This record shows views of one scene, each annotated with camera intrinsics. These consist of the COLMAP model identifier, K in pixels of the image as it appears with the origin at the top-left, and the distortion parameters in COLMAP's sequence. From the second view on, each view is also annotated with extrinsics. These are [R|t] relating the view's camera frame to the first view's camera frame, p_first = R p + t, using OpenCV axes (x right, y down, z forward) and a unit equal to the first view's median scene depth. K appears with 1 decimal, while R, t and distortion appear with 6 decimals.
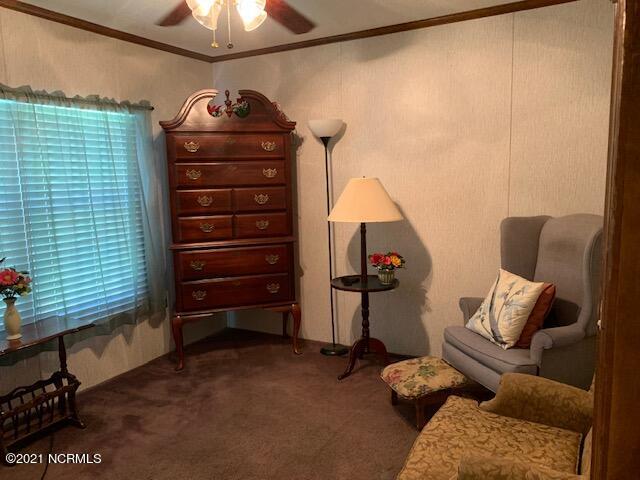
lens RADIAL K [[494.9, 0, 320.5], [0, 494.9, 239.5], [0, 0, 1]] dist [0.053333, -0.072635]
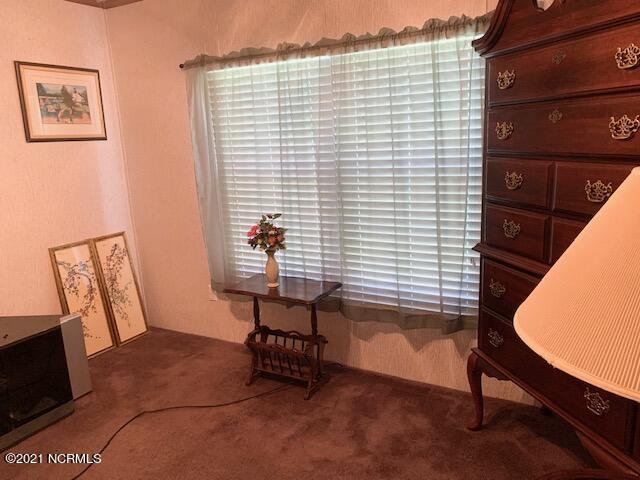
lens RADIAL K [[494.9, 0, 320.8], [0, 494.9, 241.5], [0, 0, 1]] dist [0.053333, -0.072635]
pose [[-0.007991, 0.245000, -0.969490, 0.369402], [-0.086073, 0.965754, 0.244765, -0.151606], [0.996257, 0.085403, 0.013371, 0.928393]]
